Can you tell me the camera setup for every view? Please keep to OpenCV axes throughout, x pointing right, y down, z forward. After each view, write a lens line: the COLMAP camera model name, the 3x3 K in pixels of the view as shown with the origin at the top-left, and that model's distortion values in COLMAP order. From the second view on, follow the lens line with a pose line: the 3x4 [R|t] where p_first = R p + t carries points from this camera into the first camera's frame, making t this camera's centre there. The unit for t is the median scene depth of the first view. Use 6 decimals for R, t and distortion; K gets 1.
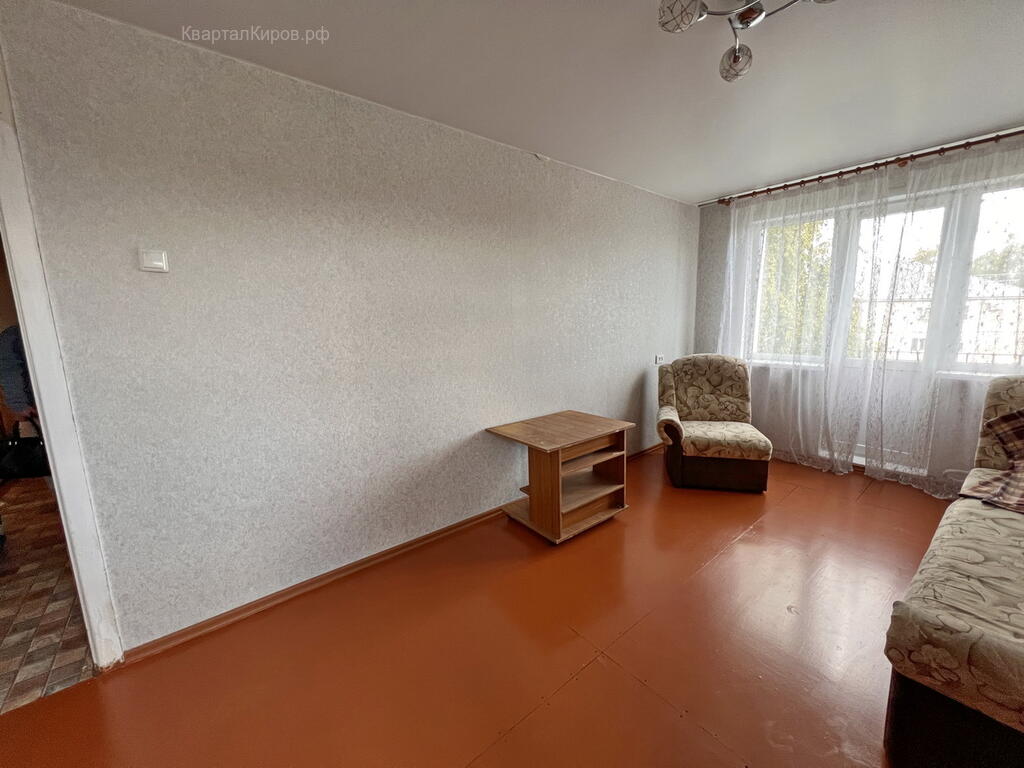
lens RADIAL K [[409.1, 0, 512.3], [0, 409.1, 386.4], [0, 0, 1]] dist [-0.000534, -0.000230]
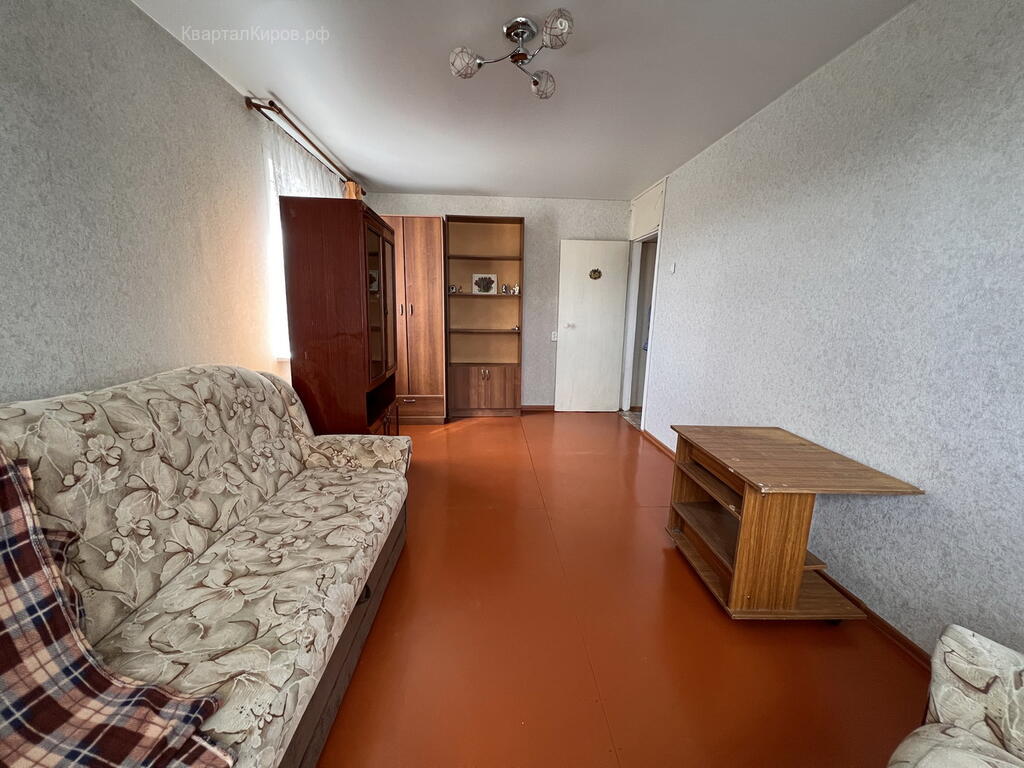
lens RADIAL K [[408.7, 0, 510.6], [0, 408.7, 384.3], [0, 0, 1]] dist [0.000329, -0.000211]
pose [[-0.597985, 0.165165, -0.784305, 0.775358], [-0.141473, 0.941423, 0.306117, -0.133584], [0.788923, 0.294012, -0.539591, 0.854282]]
